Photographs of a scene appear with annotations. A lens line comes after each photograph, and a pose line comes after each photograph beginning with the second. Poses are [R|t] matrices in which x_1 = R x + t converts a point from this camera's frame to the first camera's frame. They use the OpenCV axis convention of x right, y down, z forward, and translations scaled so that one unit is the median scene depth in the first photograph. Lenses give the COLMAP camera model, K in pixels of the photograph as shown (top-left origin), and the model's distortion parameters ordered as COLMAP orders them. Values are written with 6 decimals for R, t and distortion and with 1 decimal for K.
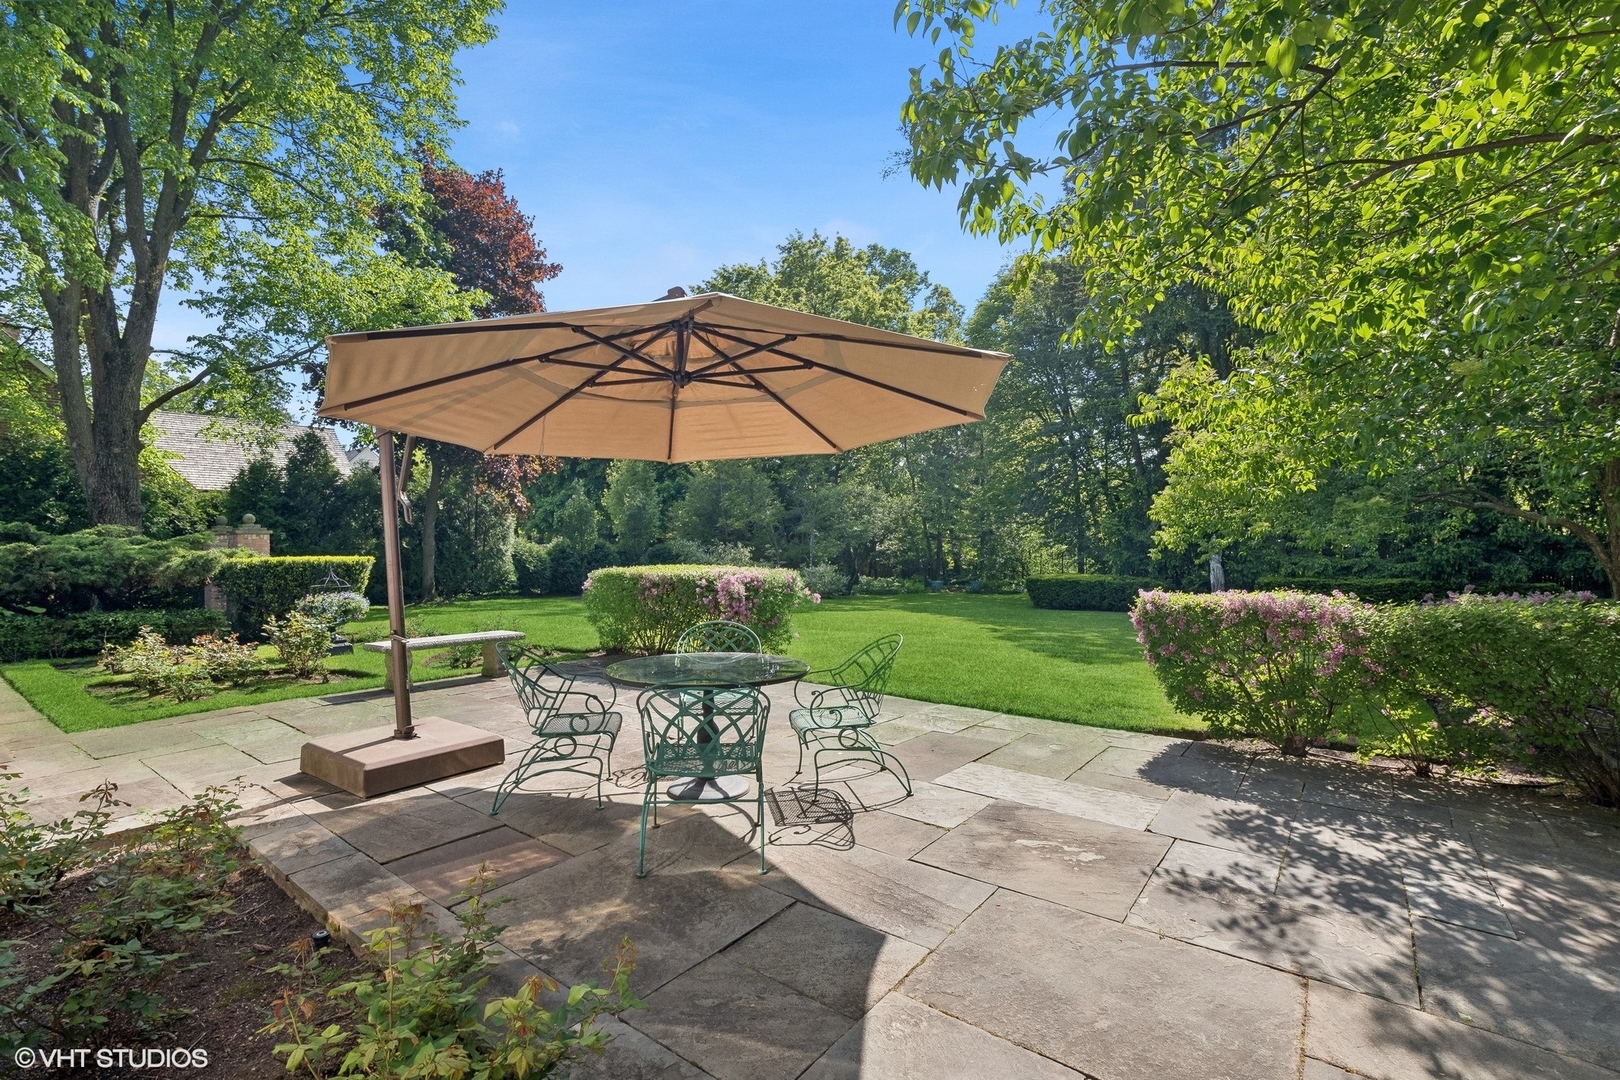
lens RADIAL K [[731.8, 0, 776.1], [0, 731.8, 540.5], [0, 0, 1]] dist [-0.003206, 0.004450]
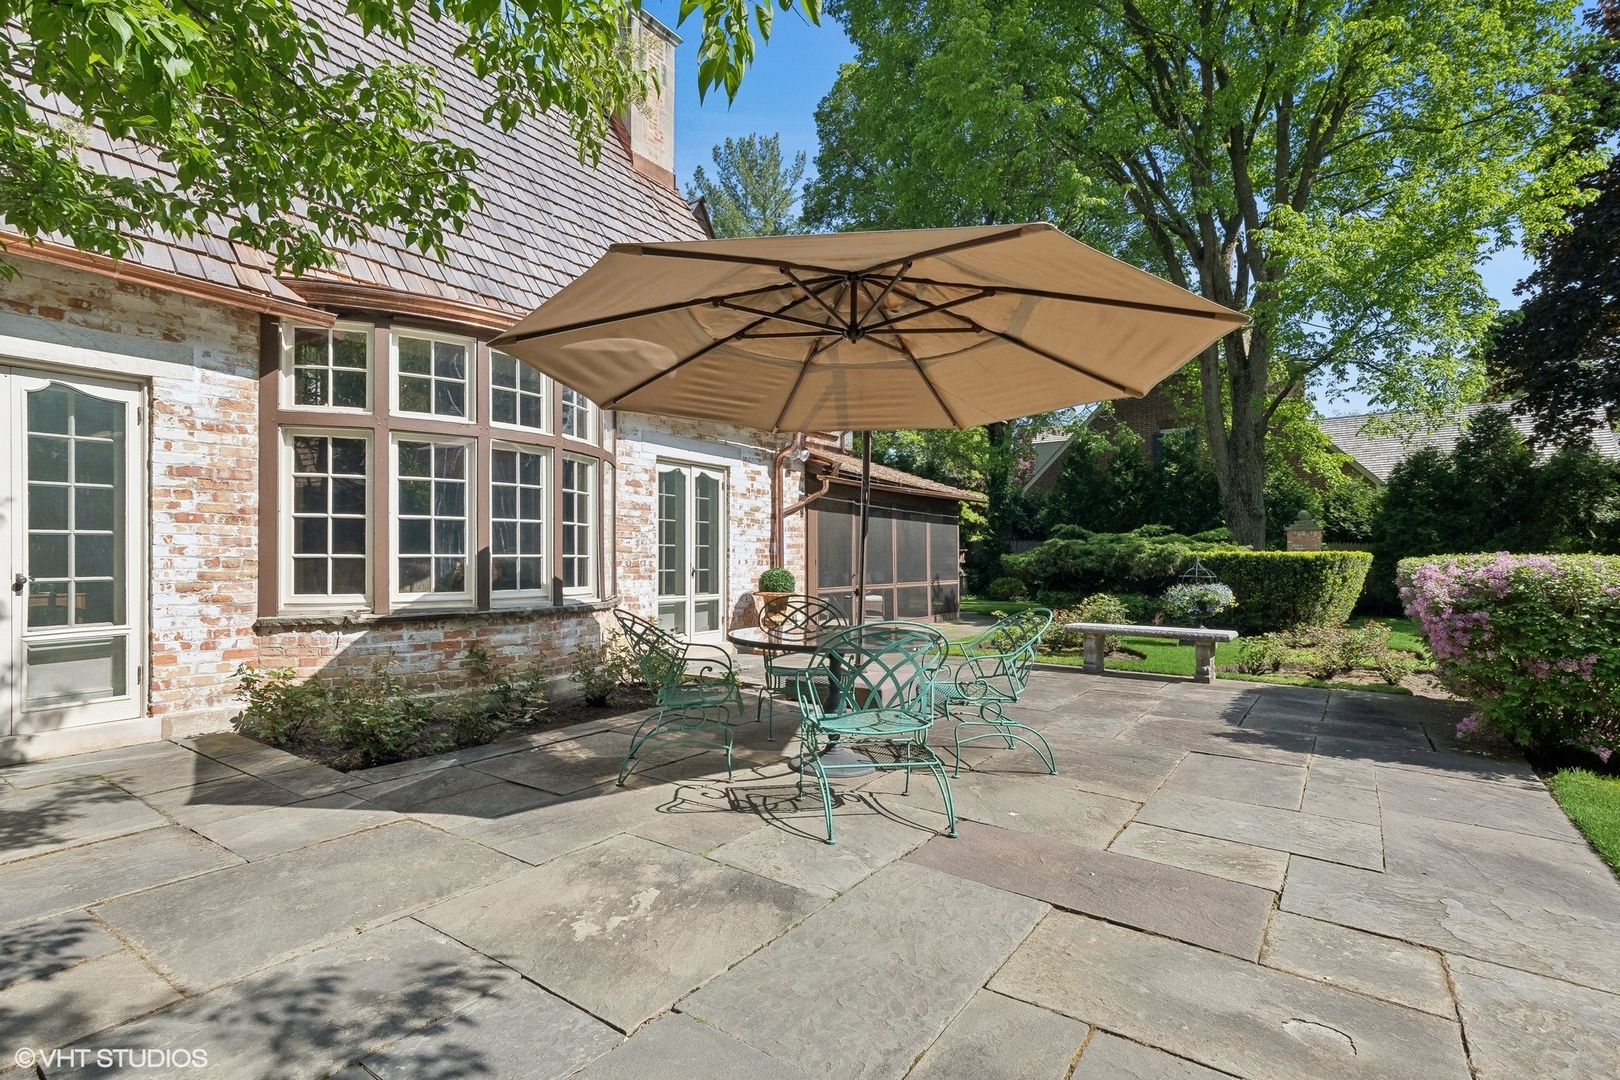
lens RADIAL K [[777.4, 0, 803.1], [0, 777.4, 561.6], [0, 0, 1]] dist [0.001678, 0.000684]
pose [[0.041009, 0.003814, -0.999152, 1.130413], [0.004859, 0.999980, 0.004016, 0.097491], [0.999147, -0.005020, 0.040989, 1.166171]]
